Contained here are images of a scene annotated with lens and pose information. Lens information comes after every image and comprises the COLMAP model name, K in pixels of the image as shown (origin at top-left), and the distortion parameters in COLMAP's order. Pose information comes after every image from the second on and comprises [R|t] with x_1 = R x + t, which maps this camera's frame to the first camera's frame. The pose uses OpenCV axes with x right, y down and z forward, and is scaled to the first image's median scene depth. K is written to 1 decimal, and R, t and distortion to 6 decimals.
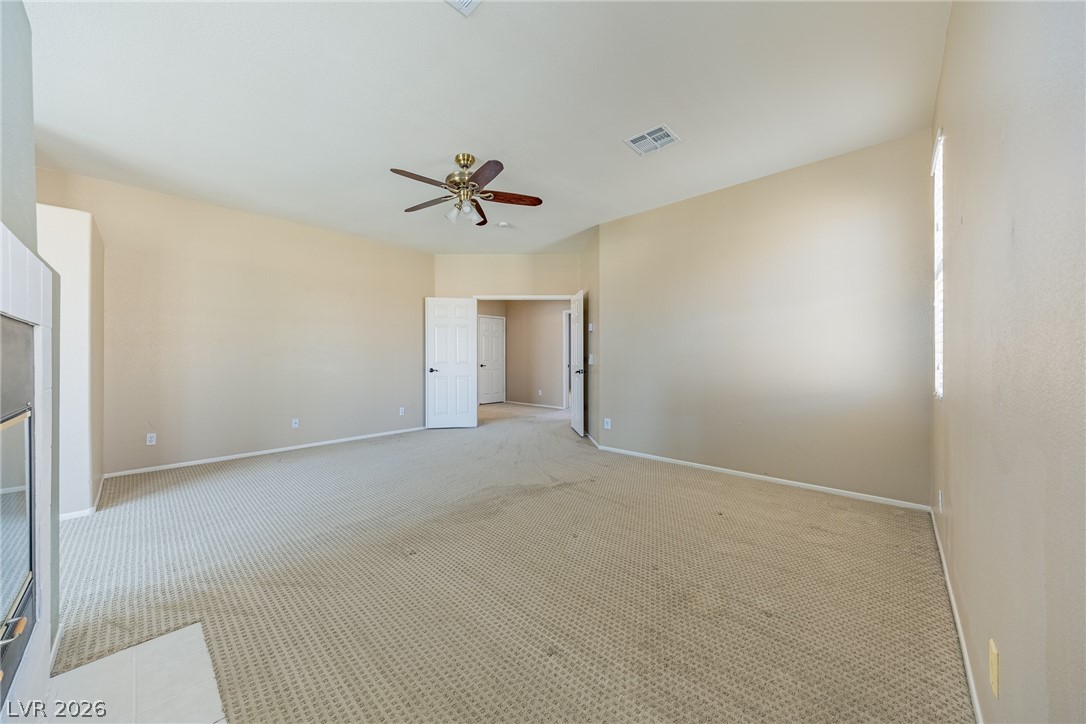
lens RADIAL K [[358.3, 0, 543.0], [0, 358.3, 362.0], [0, 0, 1]] dist [0.000041, -0.000004]
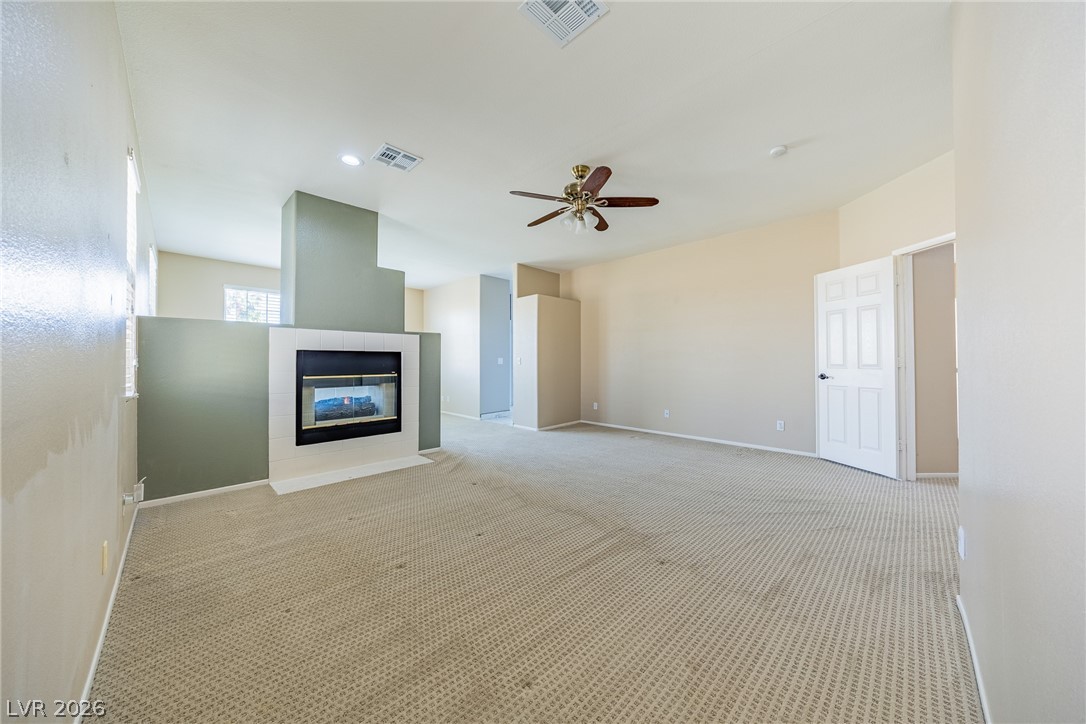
lens RADIAL K [[372.2, 0, 548.6], [0, 372.2, 358.2], [0, 0, 1]] dist [0.000455, 0.000000]
pose [[-0.050394, -0.012037, -0.998657, 0.605339], [-0.004987, 0.999918, -0.011801, -0.001922], [0.998717, 0.004386, -0.050449, 0.659392]]
